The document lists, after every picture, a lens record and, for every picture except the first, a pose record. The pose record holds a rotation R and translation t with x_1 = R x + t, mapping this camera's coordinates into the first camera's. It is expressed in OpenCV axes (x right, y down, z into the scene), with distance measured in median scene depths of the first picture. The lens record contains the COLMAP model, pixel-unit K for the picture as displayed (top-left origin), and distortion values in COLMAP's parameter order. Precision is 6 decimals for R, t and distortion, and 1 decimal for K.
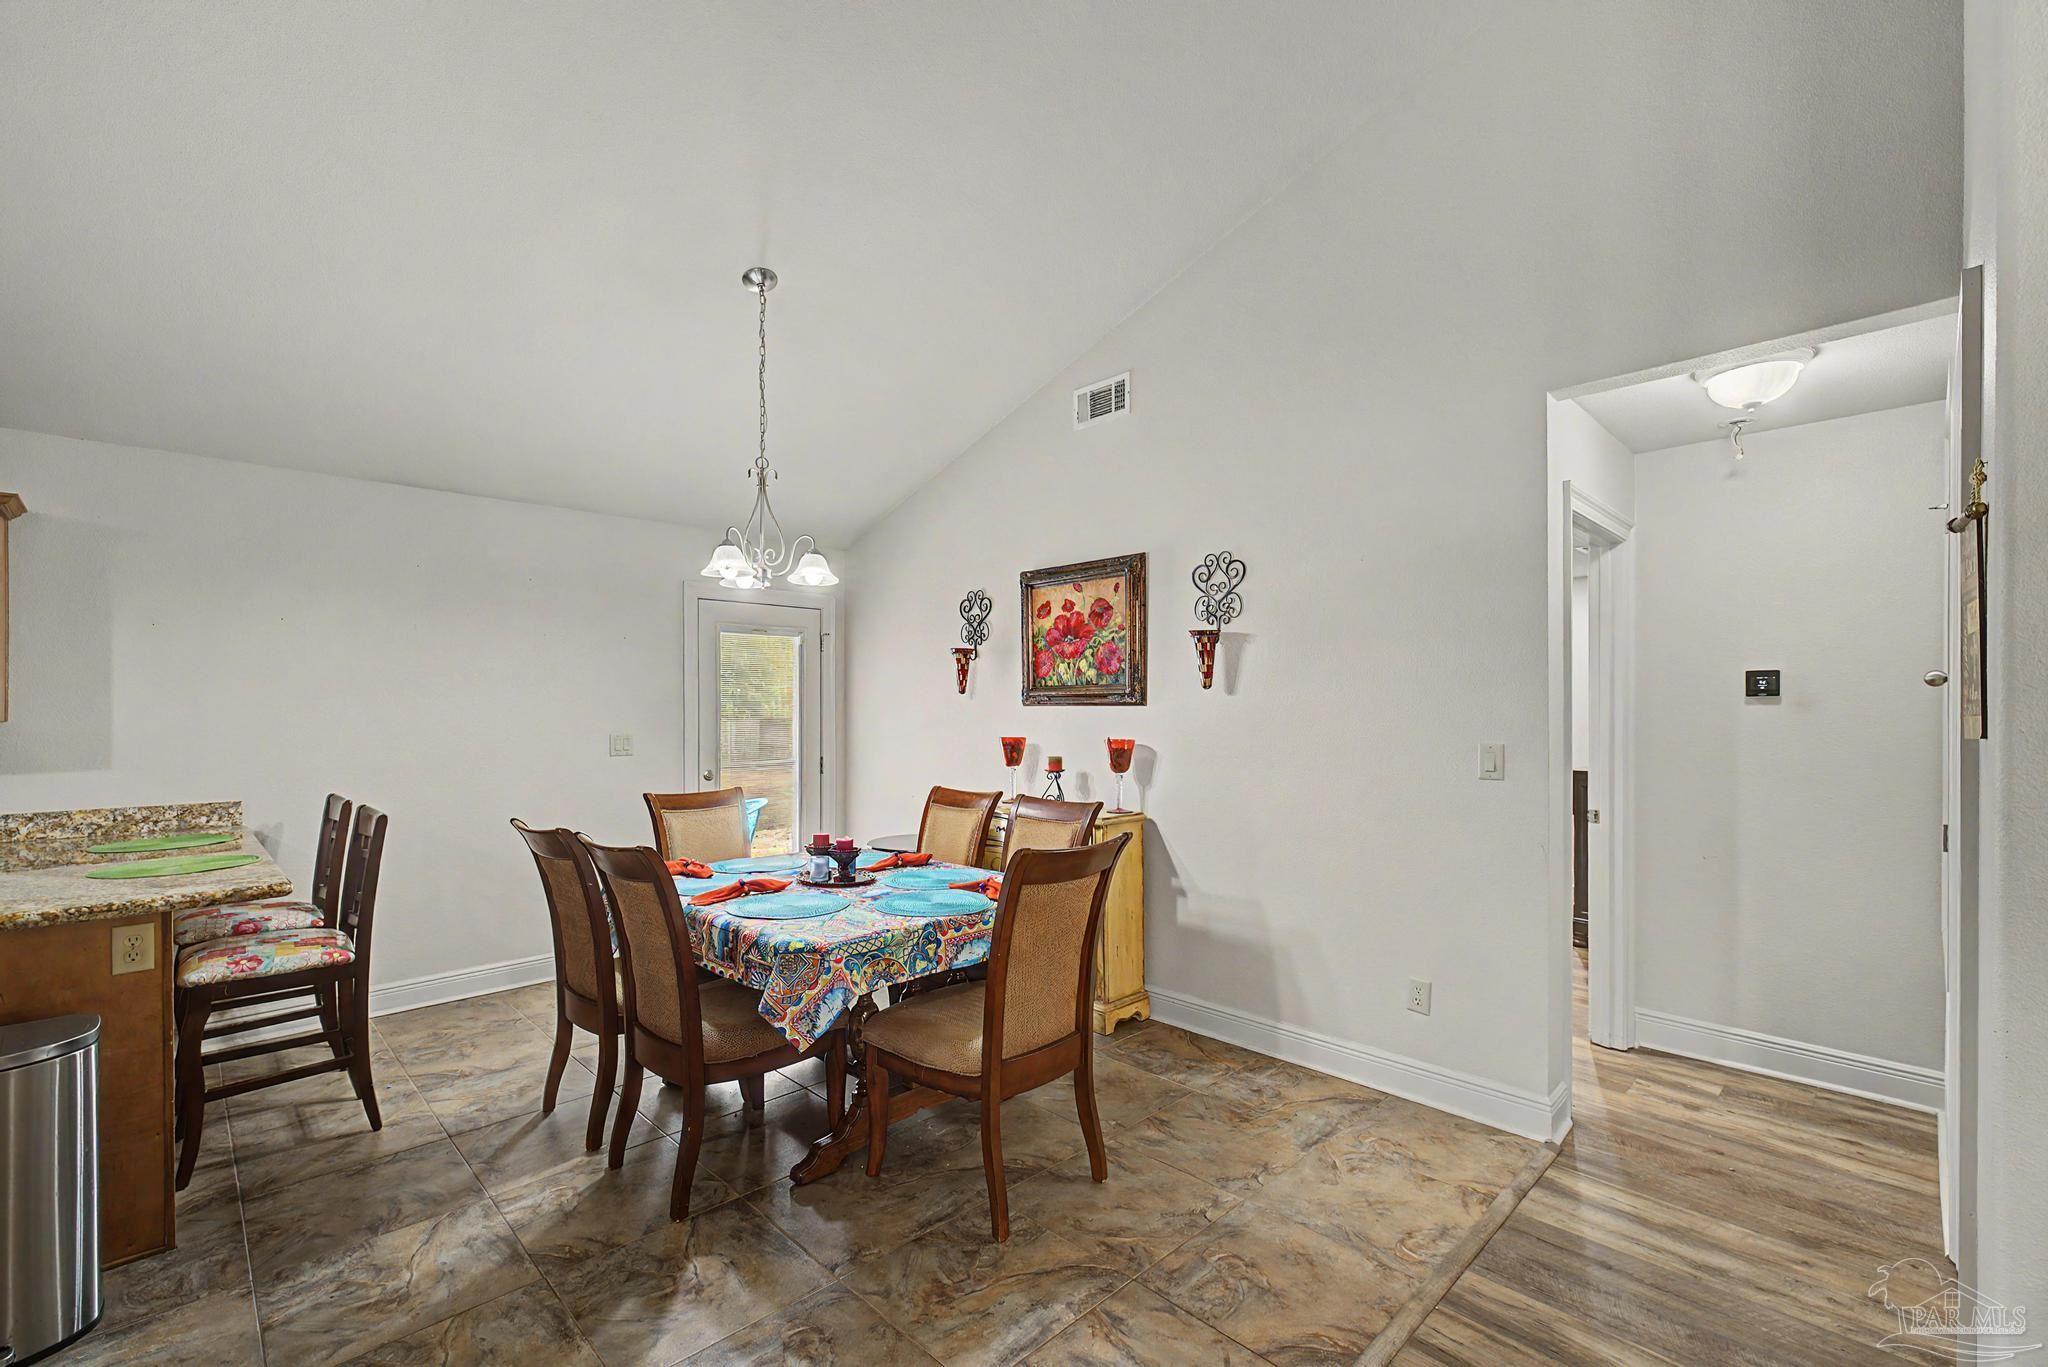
lens RADIAL K [[868.0, 0, 1021.5], [0, 868.0, 703.2], [0, 0, 1]] dist [0.012806, -0.002189]
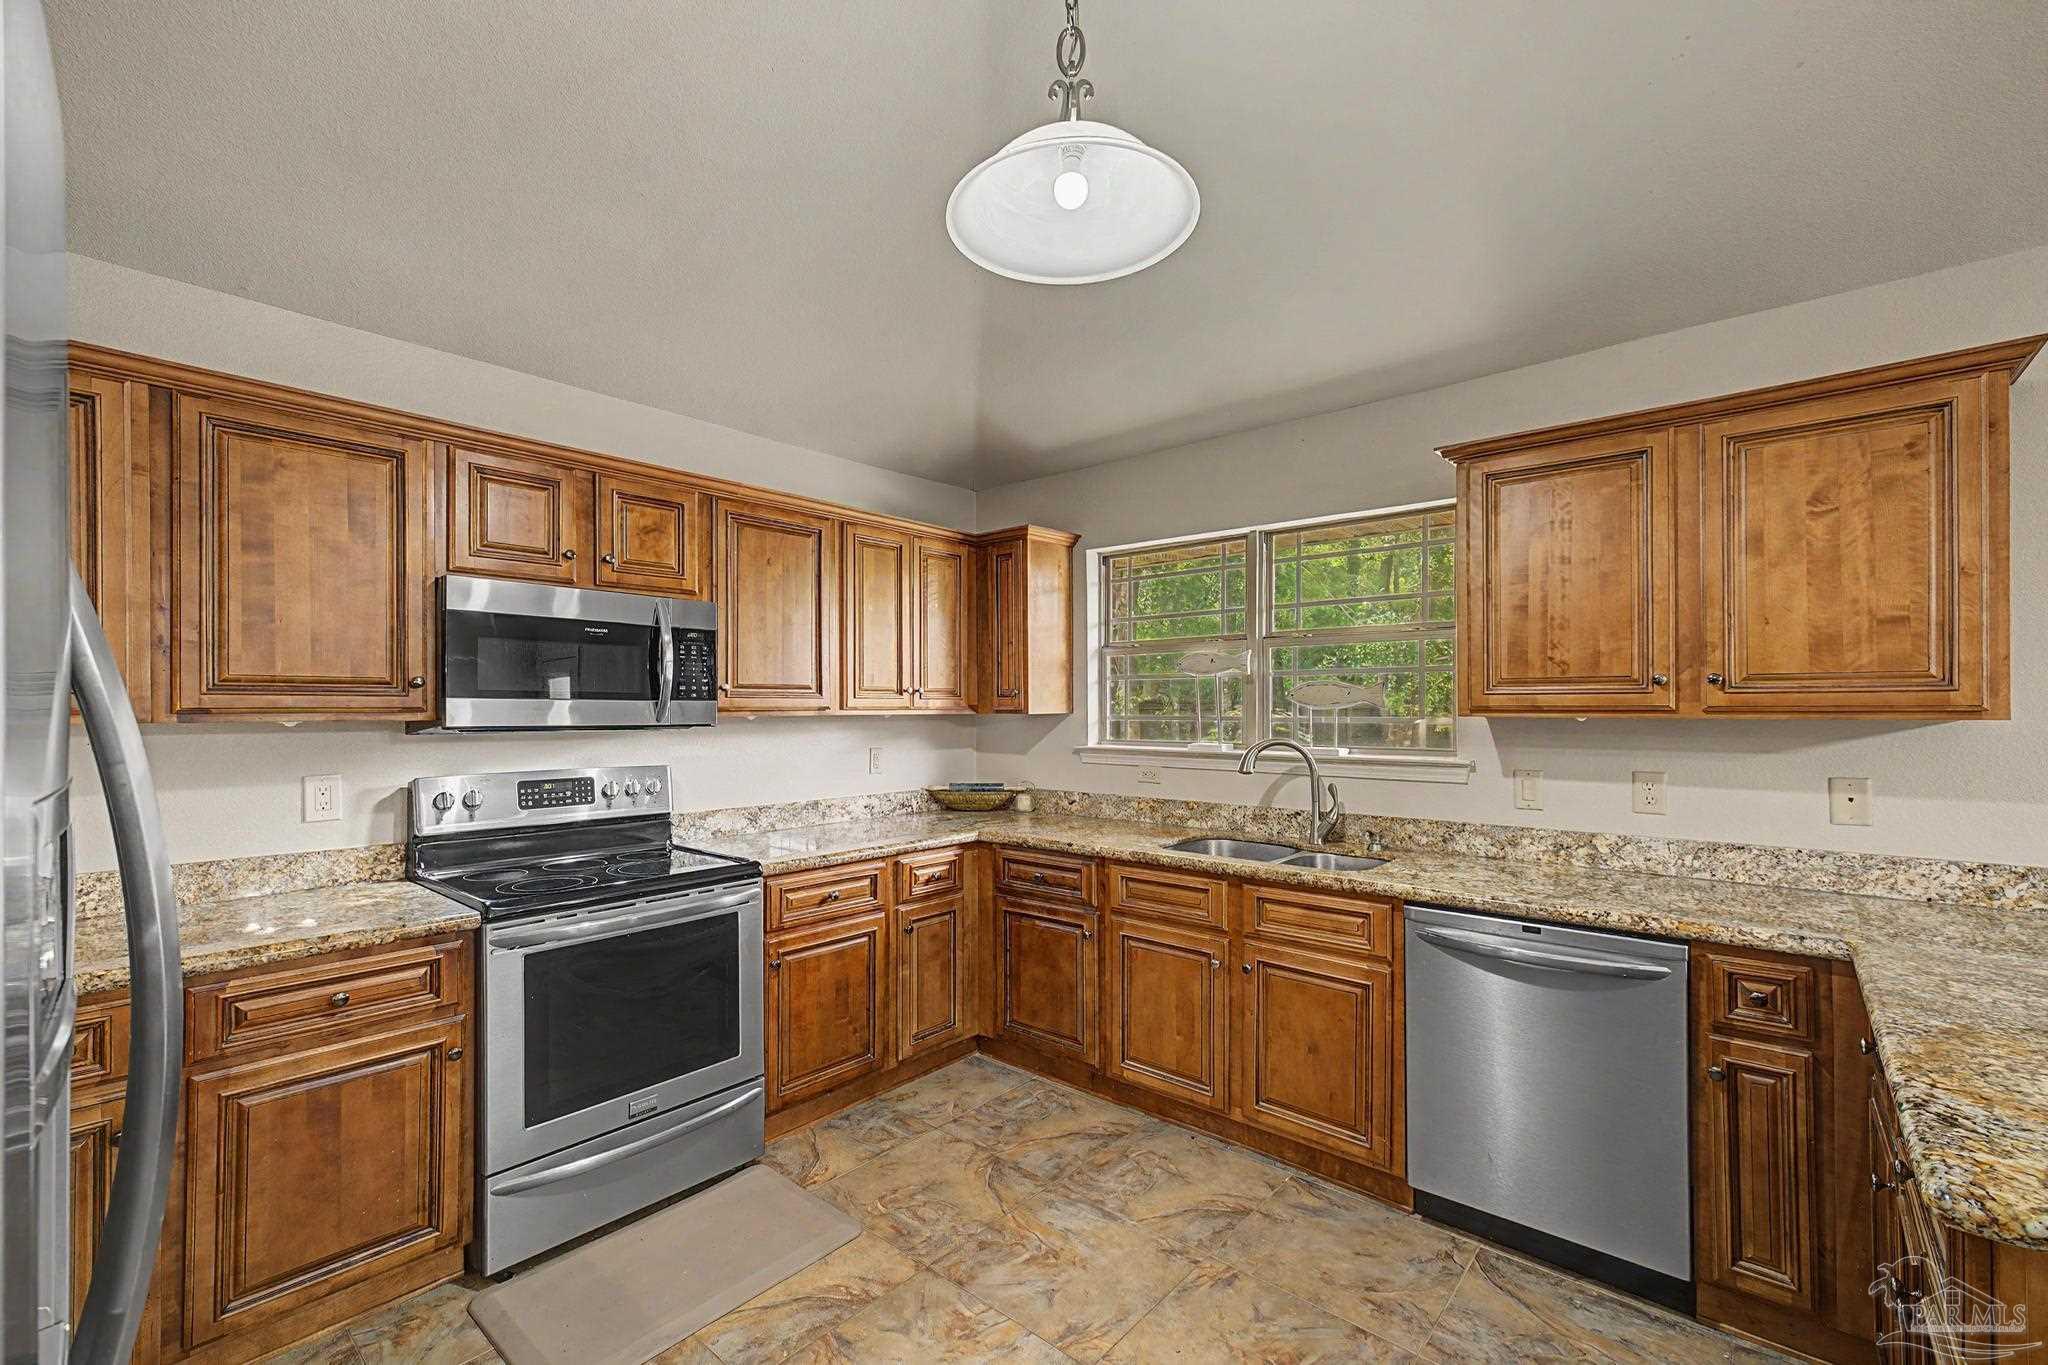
lens RADIAL K [[868.0, 0, 1007.6], [0, 868.0, 698.9], [0, 0, 1]] dist [0.012806, -0.002189]
pose [[0.068248, -0.004648, -0.997658, -0.490101], [0.009690, 0.999945, -0.003996, 0.001778], [0.997621, -0.009394, 0.068289, 0.213311]]
